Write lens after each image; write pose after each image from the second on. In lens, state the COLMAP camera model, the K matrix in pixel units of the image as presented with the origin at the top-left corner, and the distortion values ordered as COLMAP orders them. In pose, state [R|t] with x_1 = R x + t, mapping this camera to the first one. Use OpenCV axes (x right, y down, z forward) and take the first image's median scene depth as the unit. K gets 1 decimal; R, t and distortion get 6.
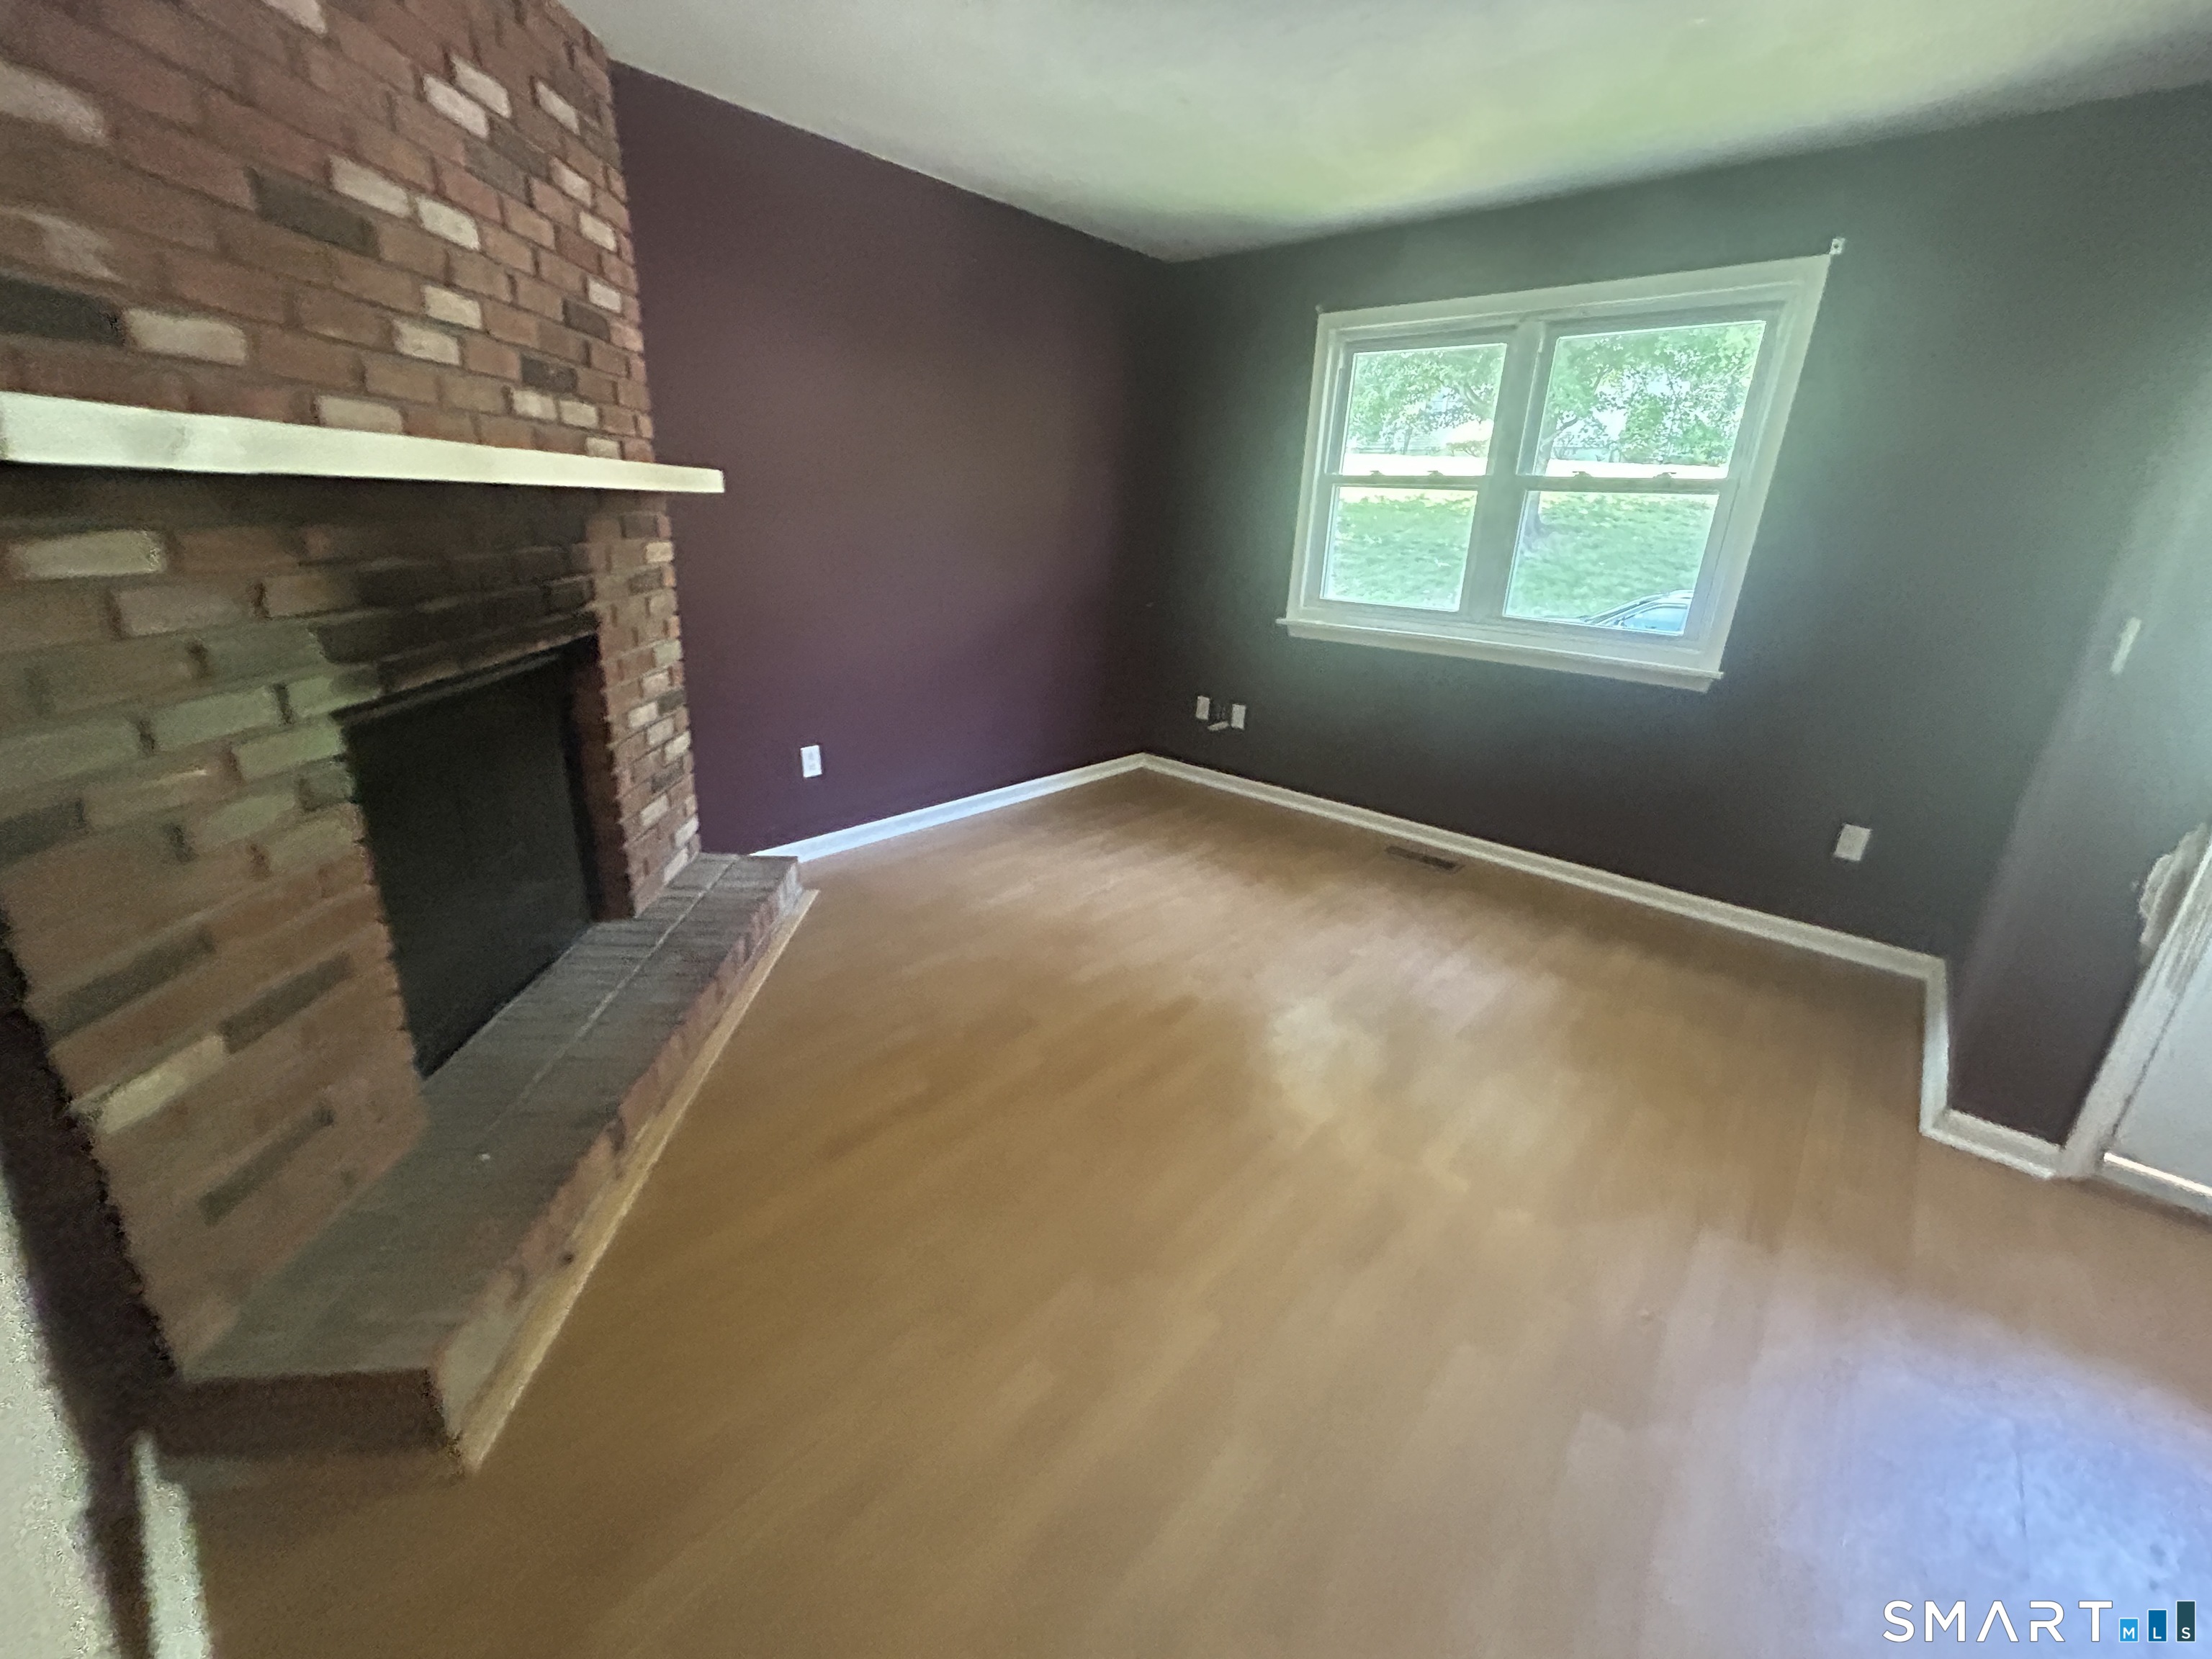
lens RADIAL K [[884.1, 0, 1095.9], [0, 884.1, 832.2], [0, 0, 1]] dist [-0.003568, -0.000523]
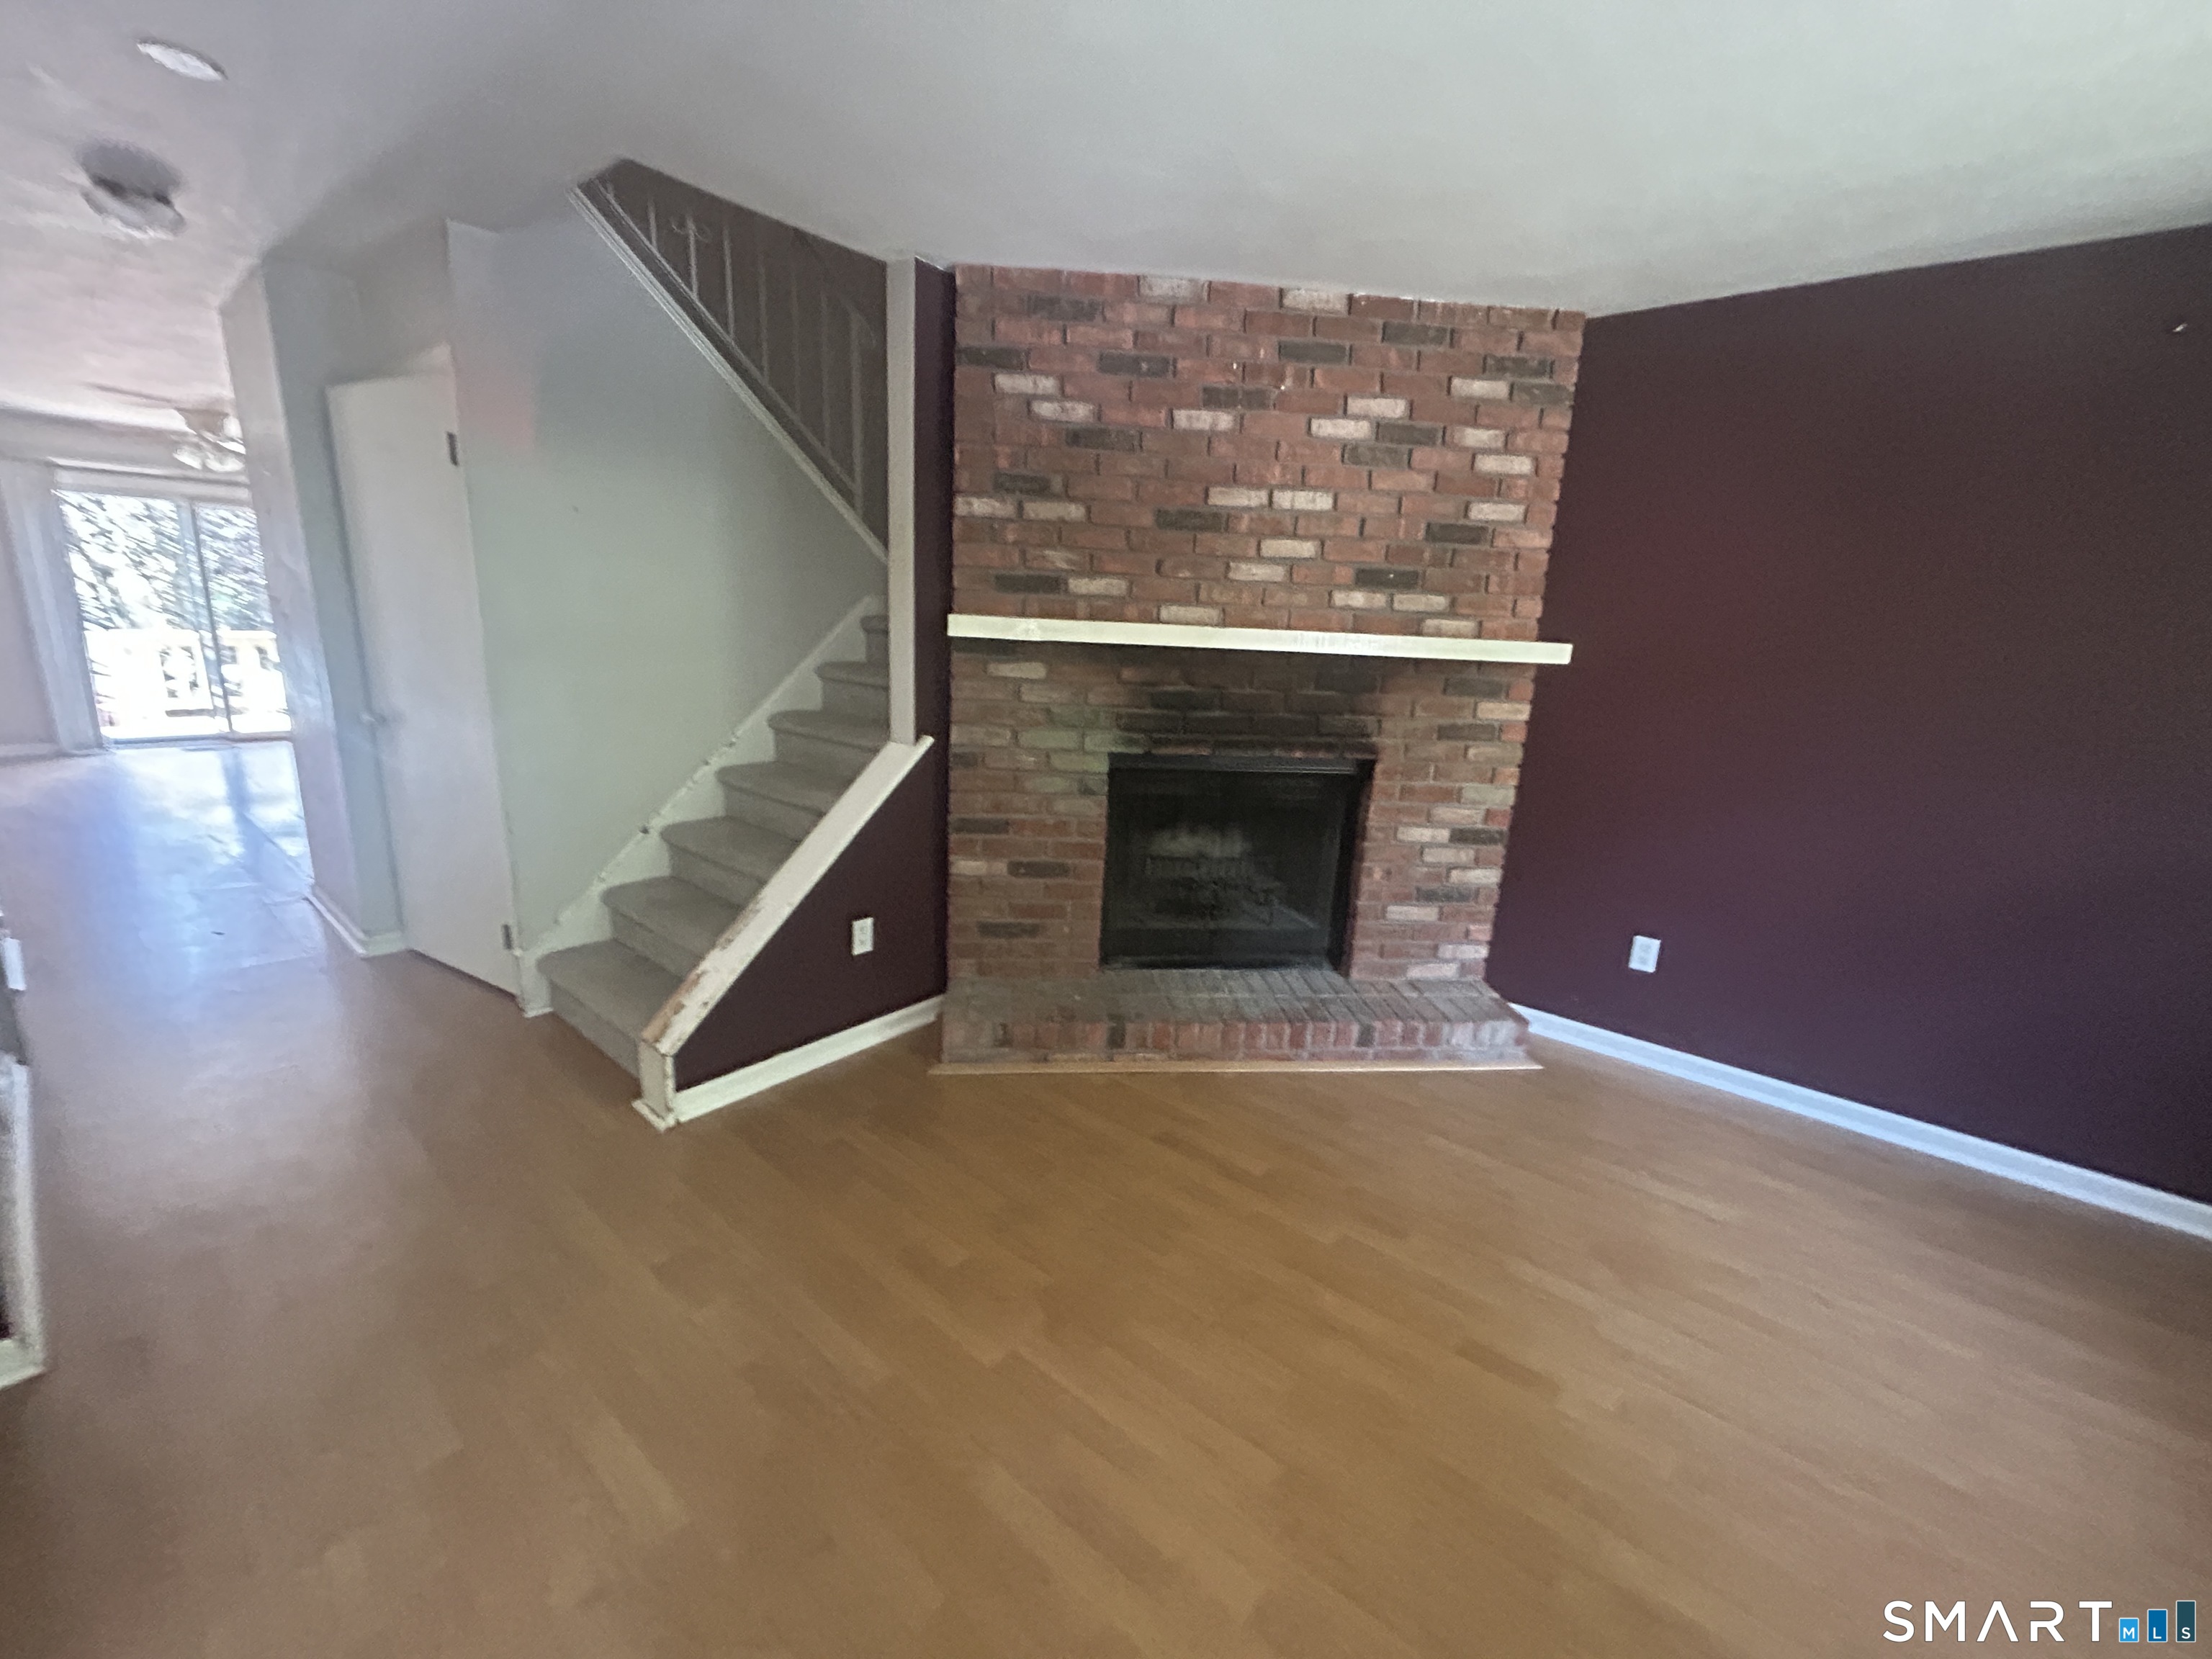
lens RADIAL K [[884.1, 0, 1095.9], [0, 884.1, 832.2], [0, 0, 1]] dist [-0.003568, -0.000523]
pose [[0.042123, 0.203435, -0.978182, 0.963013], [-0.384780, 0.906836, 0.172027, -0.253460], [0.922047, 0.369139, 0.116477, 0.656322]]
